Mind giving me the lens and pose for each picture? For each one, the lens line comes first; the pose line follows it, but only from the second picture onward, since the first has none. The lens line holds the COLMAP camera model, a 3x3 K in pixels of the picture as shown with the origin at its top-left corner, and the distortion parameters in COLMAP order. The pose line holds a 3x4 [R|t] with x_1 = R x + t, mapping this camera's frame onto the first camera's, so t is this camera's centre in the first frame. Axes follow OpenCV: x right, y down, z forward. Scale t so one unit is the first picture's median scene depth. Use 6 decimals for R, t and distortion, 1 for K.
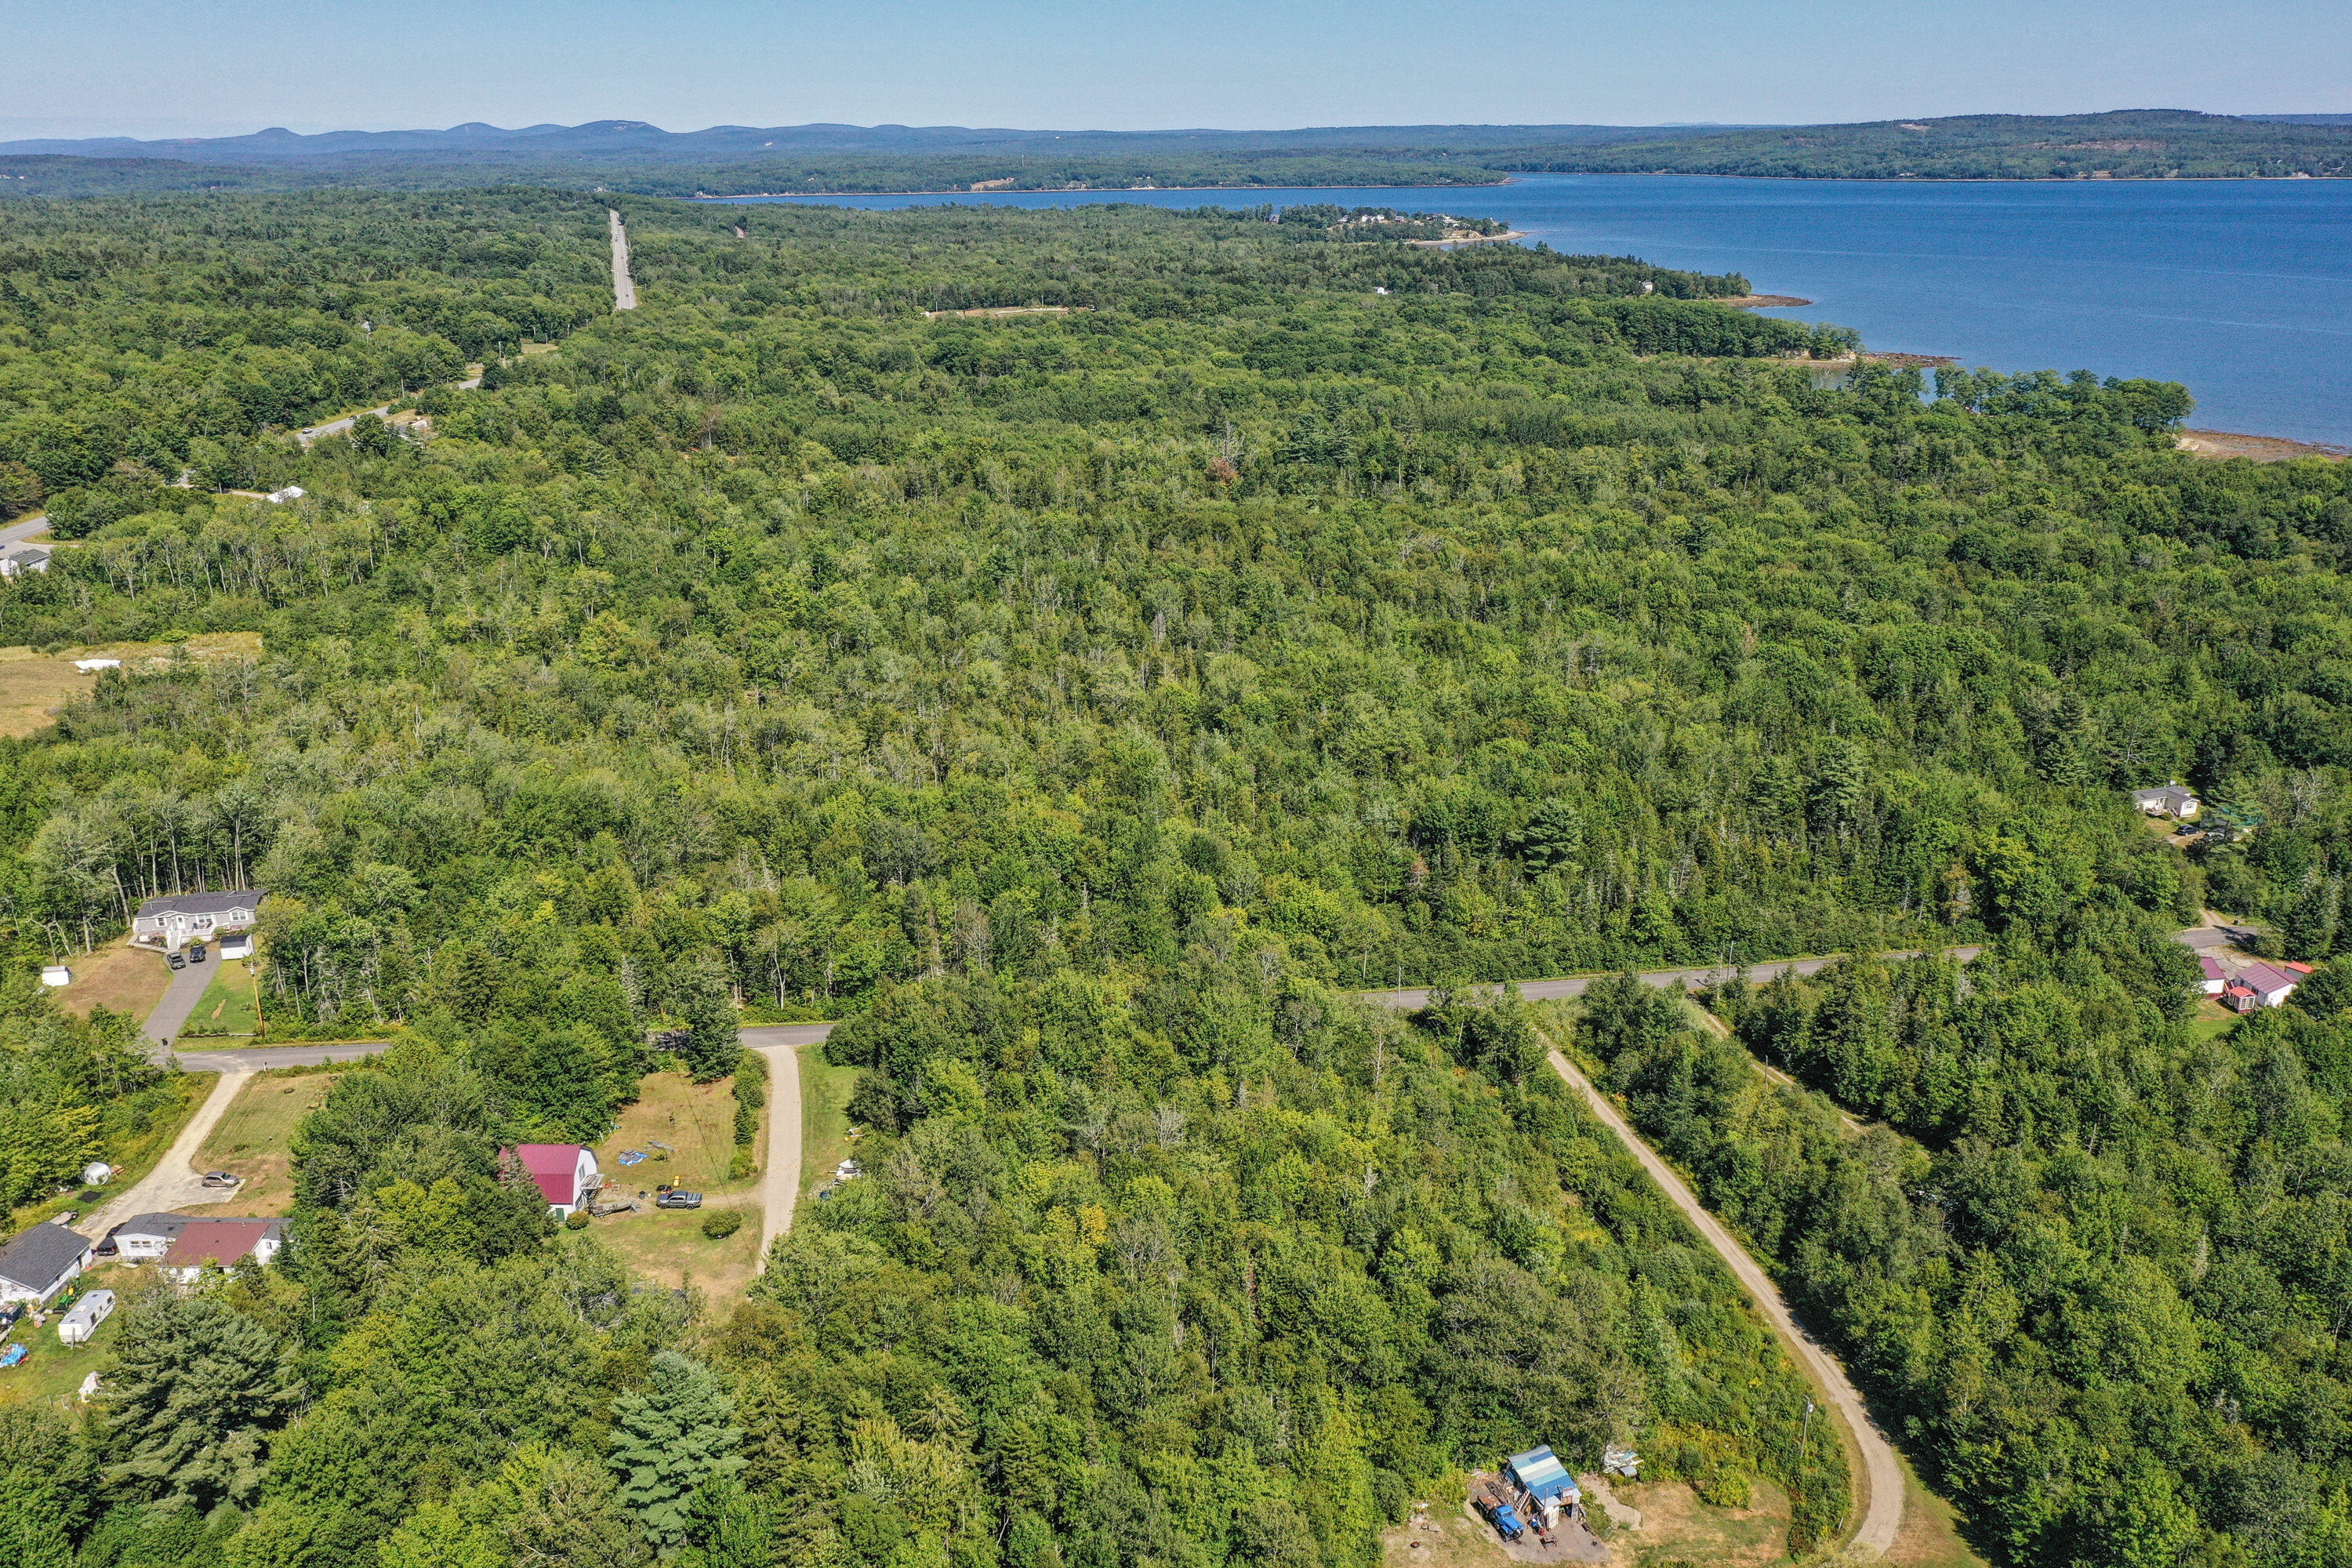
lens RADIAL K [[1858.3, 0, 1176.0], [0, 1858.3, 784.0], [0, 0, 1]] dist [0.003603, 0.003924]
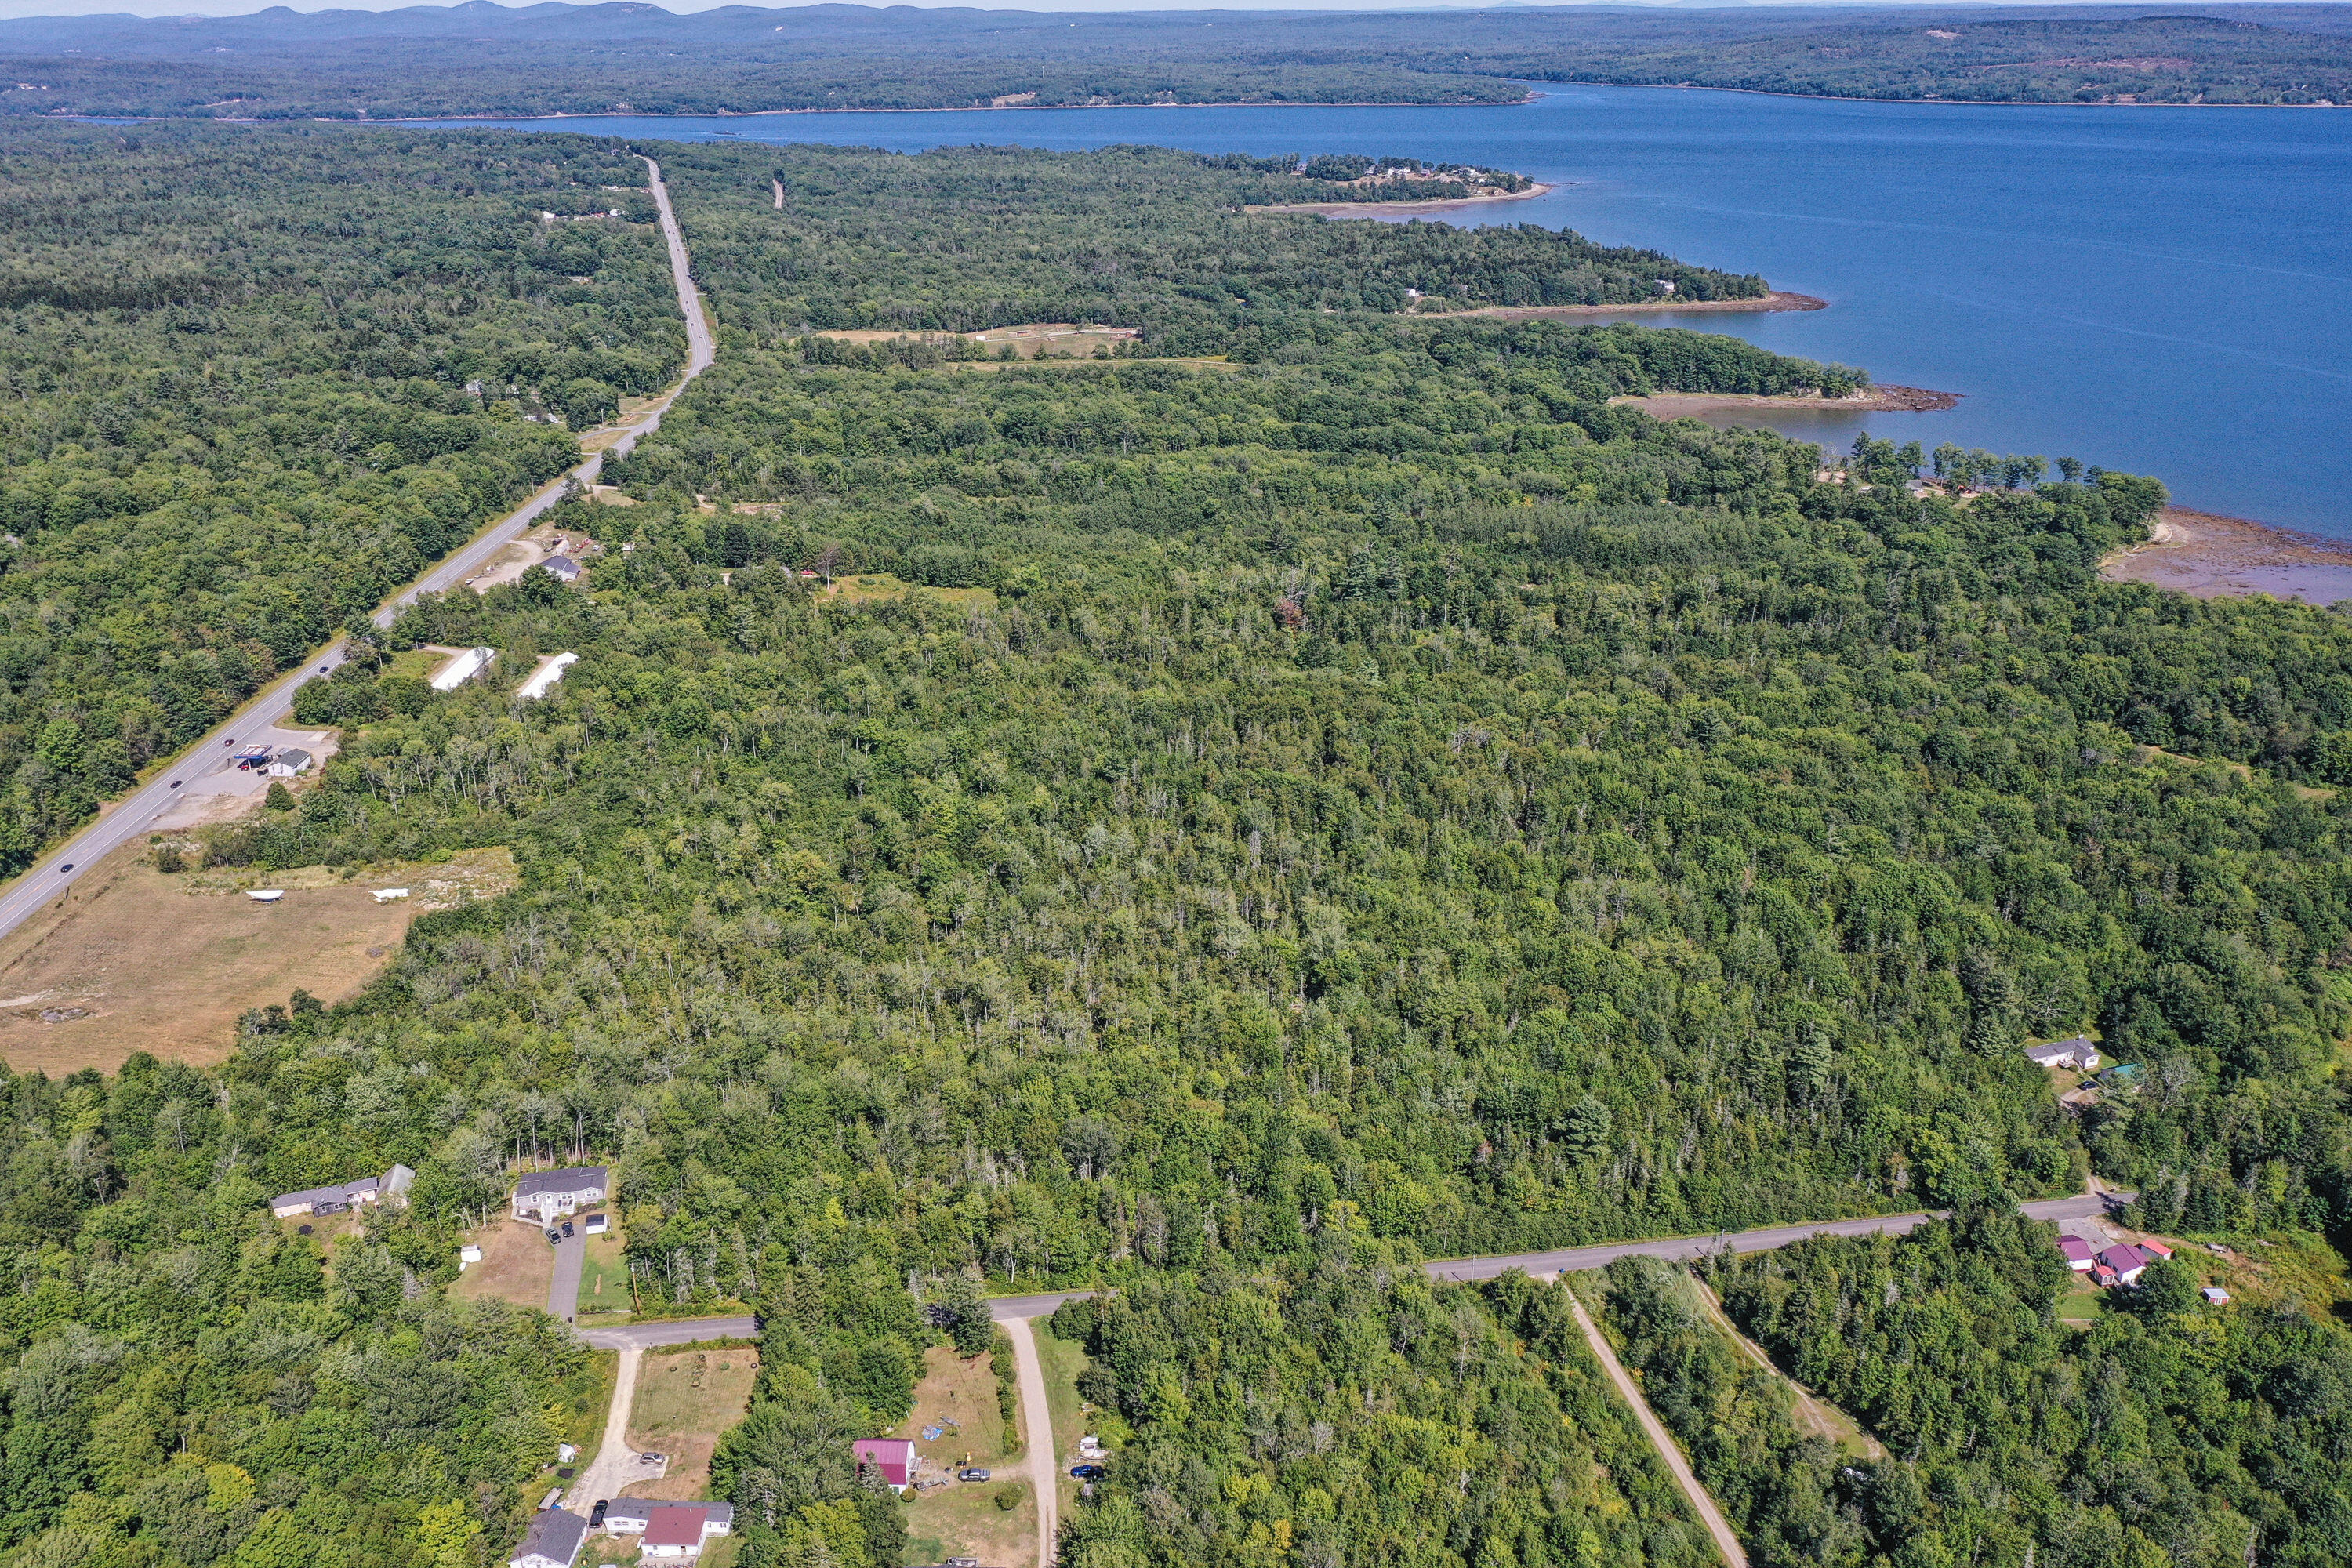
lens RADIAL K [[1856.3, 0, 1176.0], [0, 1856.3, 784.0], [0, 0, 1]] dist [0.000849, -0.002259]
pose [[0.999976, 0.004091, -0.005524, -0.078491], [-0.003746, 0.998127, 0.061064, -0.286256], [0.005763, -0.061042, 0.998119, -0.280883]]
